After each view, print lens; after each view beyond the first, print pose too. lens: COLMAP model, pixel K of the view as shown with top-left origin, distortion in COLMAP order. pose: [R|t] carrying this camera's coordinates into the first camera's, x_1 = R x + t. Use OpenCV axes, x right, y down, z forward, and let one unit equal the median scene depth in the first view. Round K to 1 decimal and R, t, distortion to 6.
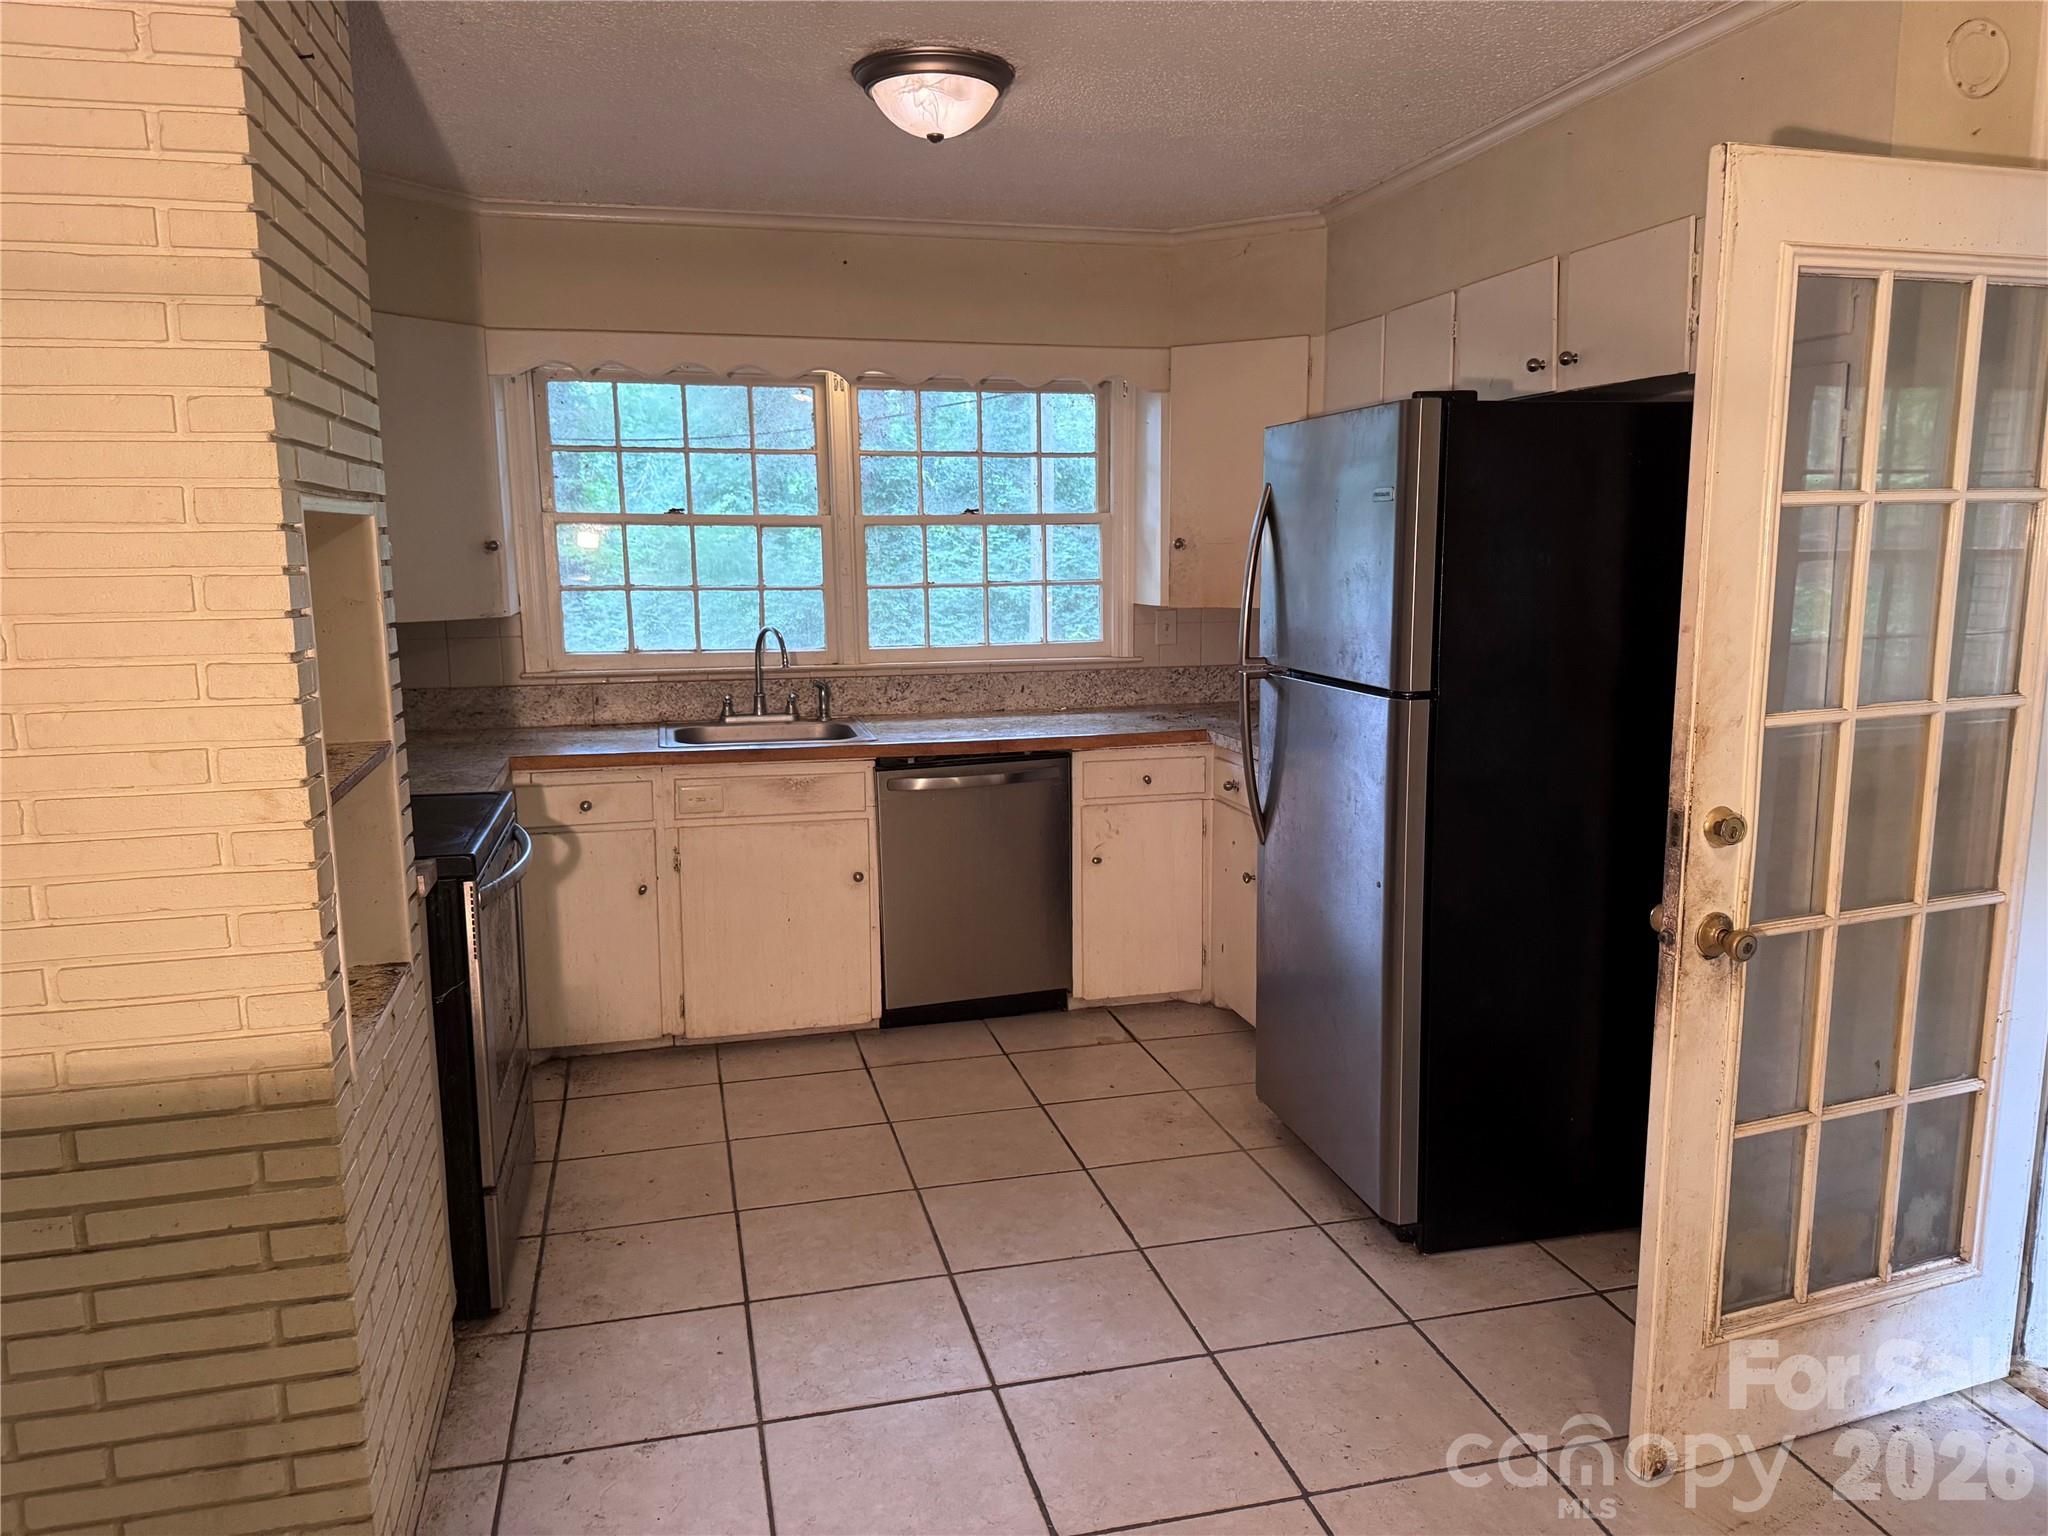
lens RADIAL K [[1442.1, 0, 1024.0], [0, 1442.1, 768.0], [0, 0, 1]] dist [0.070723, -0.003313]
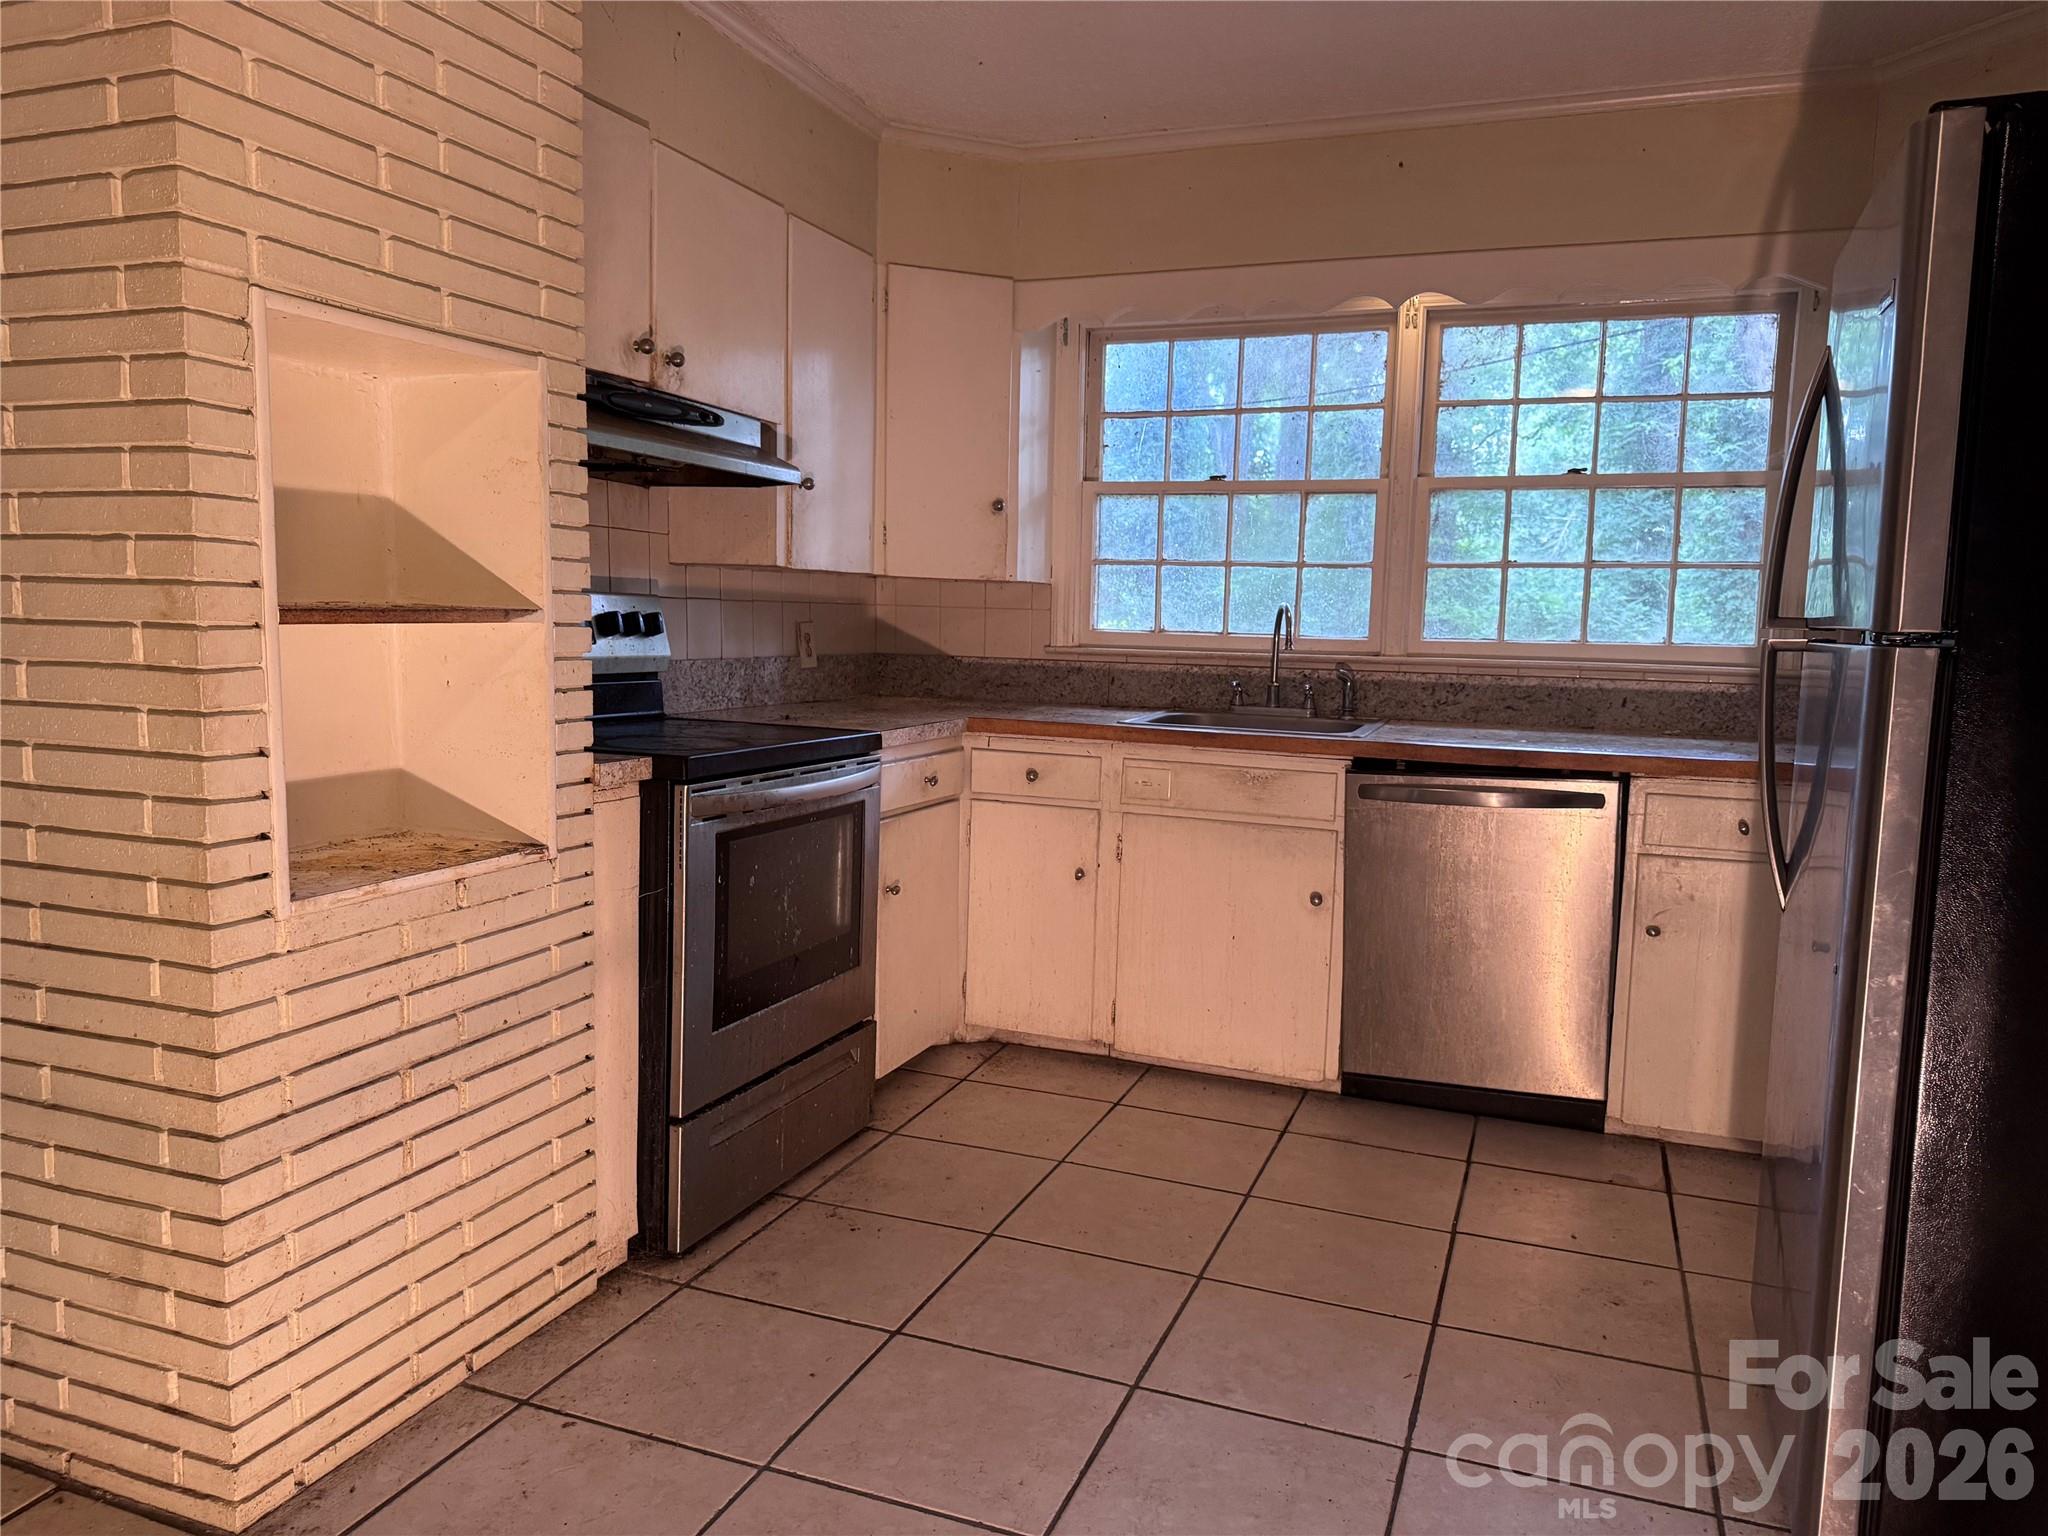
lens RADIAL K [[1448.4, 0, 1032.6], [0, 1448.4, 762.7], [0, 0, 1]] dist [0.171103, -0.159855]
pose [[0.819401, 0.088046, -0.566419, 0.209878], [-0.120016, 0.992584, -0.019328, 0.032692], [0.560516, 0.083816, 0.823891, 0.207514]]
